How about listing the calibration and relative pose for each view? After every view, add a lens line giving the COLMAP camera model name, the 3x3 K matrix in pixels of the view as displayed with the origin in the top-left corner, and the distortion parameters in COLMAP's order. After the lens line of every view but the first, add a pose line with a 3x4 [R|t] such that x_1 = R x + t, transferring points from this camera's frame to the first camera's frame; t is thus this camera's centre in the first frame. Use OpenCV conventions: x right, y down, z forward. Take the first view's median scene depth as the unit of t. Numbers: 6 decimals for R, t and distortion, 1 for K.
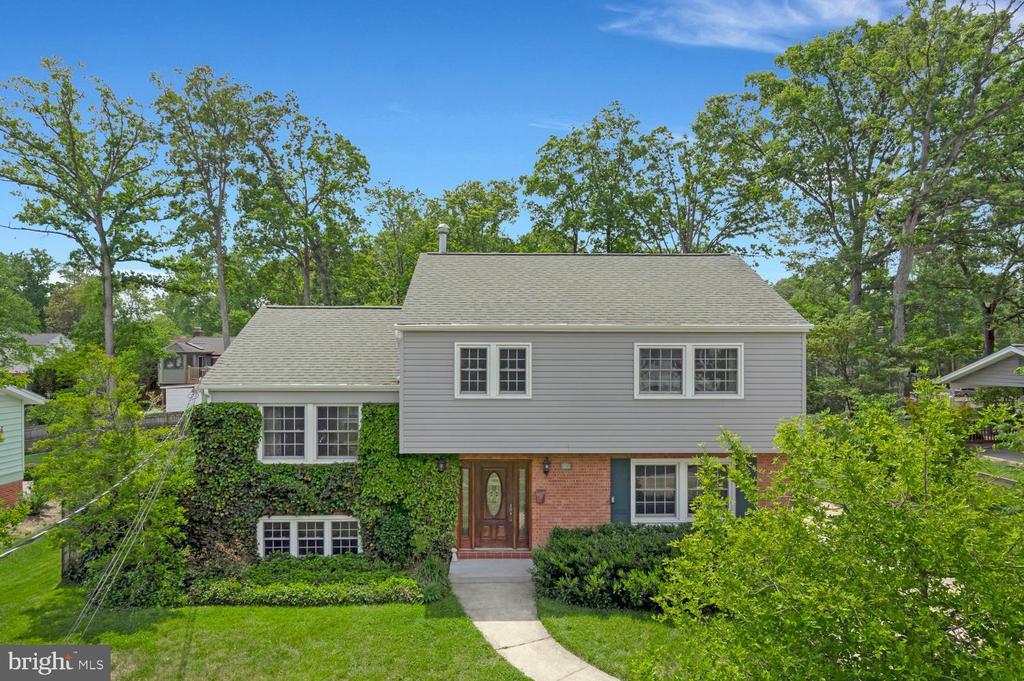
lens RADIAL K [[710.1, 0, 512.0], [0, 710.1, 340.5], [0, 0, 1]] dist [-0.000446, 0.000891]
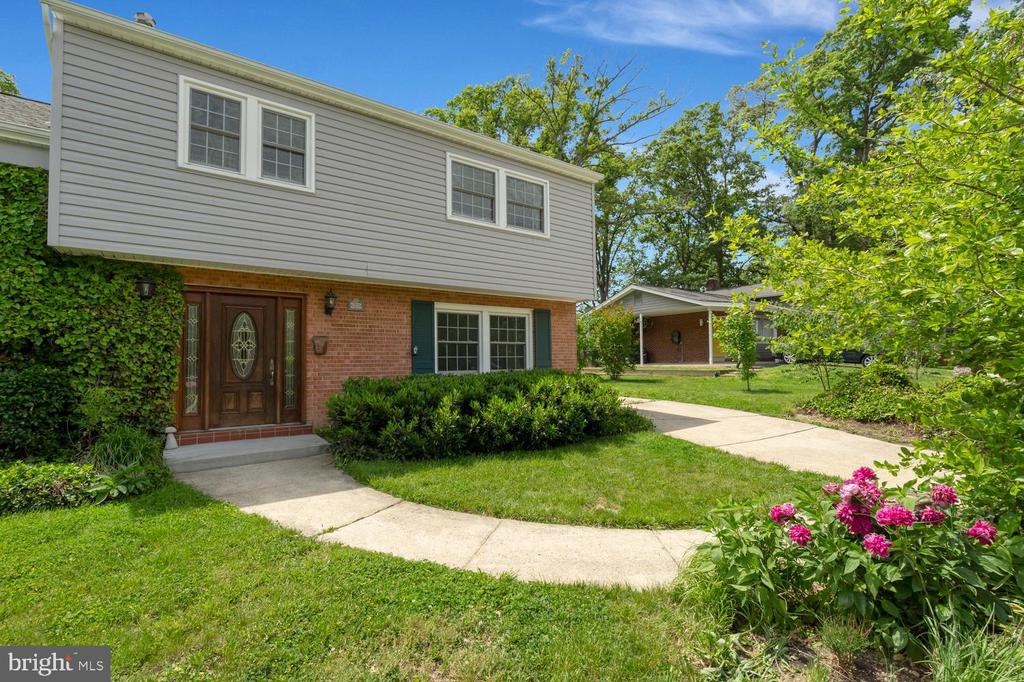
lens RADIAL K [[465.6, 0, 509.5], [0, 465.6, 349.1], [0, 0, 1]] dist [-0.000968, 0.001087]
pose [[0.822774, 0.009670, 0.568287, -0.070755], [0.021142, 0.998643, -0.047602, 0.254317], [-0.567976, 0.051180, 0.821453, 0.515438]]
